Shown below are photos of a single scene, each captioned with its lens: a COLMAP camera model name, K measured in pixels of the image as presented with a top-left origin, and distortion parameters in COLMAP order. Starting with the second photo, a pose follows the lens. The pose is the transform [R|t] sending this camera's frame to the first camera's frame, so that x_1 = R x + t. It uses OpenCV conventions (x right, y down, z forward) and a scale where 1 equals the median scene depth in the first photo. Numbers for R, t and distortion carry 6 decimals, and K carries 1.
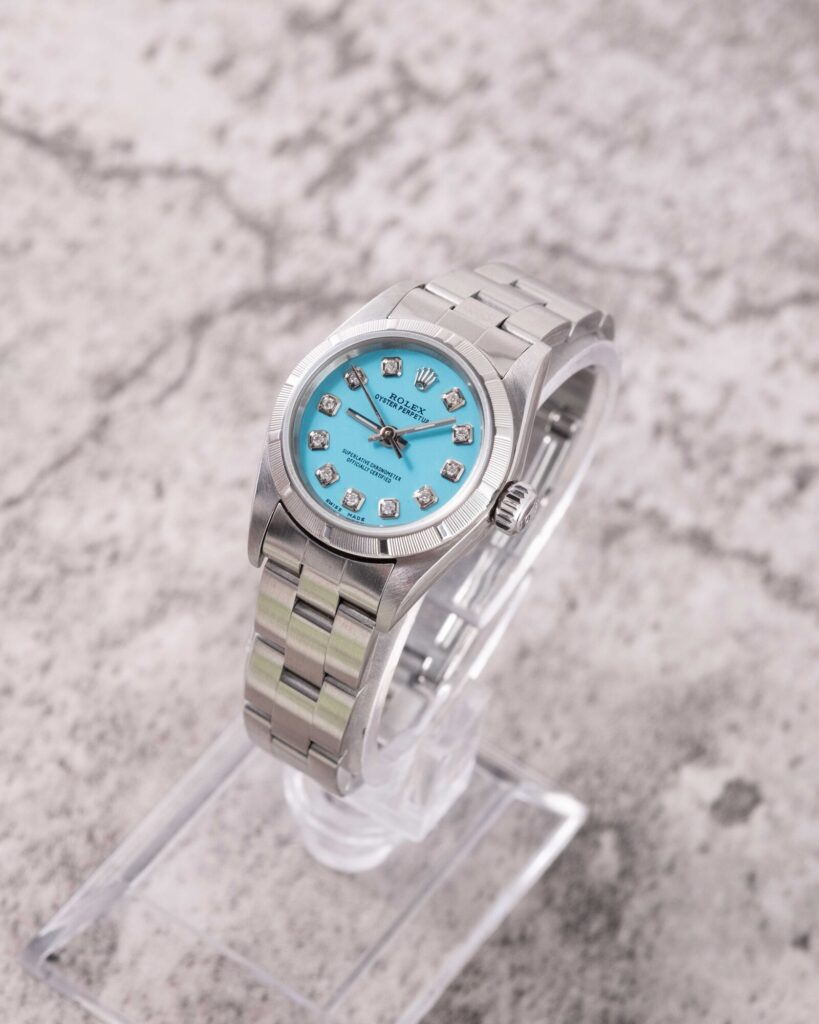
lens RADIAL K [[4681.8, 0, 409.5], [0, 4681.8, 512.0], [0, 0, 1]] dist [0.205467, 5.110298]
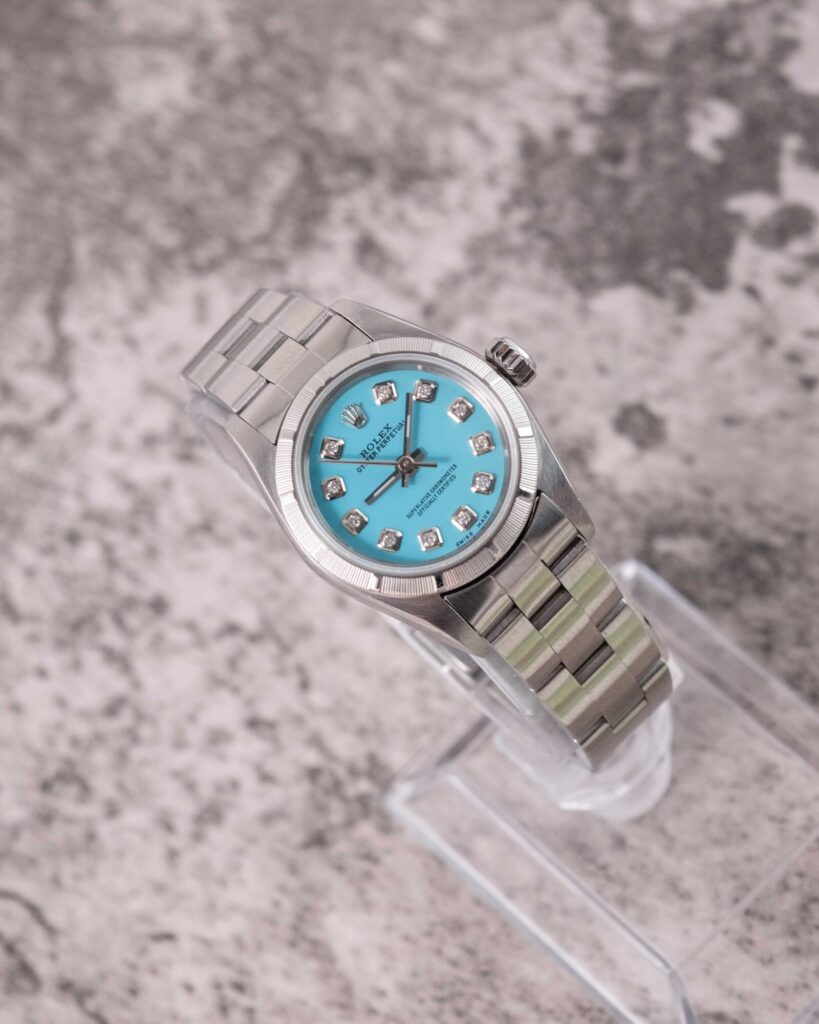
lens RADIAL K [[4866.8, 0, 409.5], [0, 4866.8, 512.0], [0, 0, 1]] dist [0.396738, -2.499008]
pose [[0.207997, -0.915776, 0.343643, -0.301445], [0.932900, 0.291333, 0.211716, -0.190076], [-0.293999, 0.276548, 0.914924, 0.087967]]
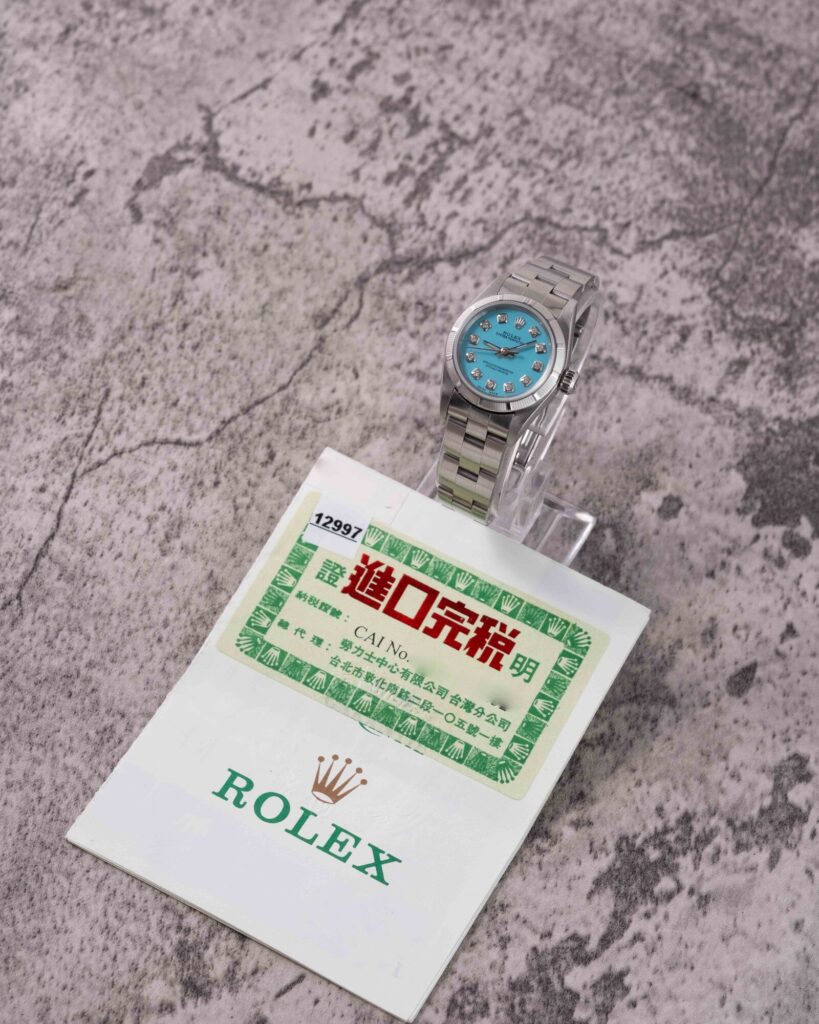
lens RADIAL K [[4184.1, 0, 408.8], [0, 4184.1, 571.2], [0, 0, 1]] dist [0.354143, -3.847182]
pose [[0.994213, -0.094797, 0.050542, -0.128743], [0.090082, 0.991988, 0.088568, -0.075866], [-0.058533, -0.083502, 0.994787, -0.732556]]
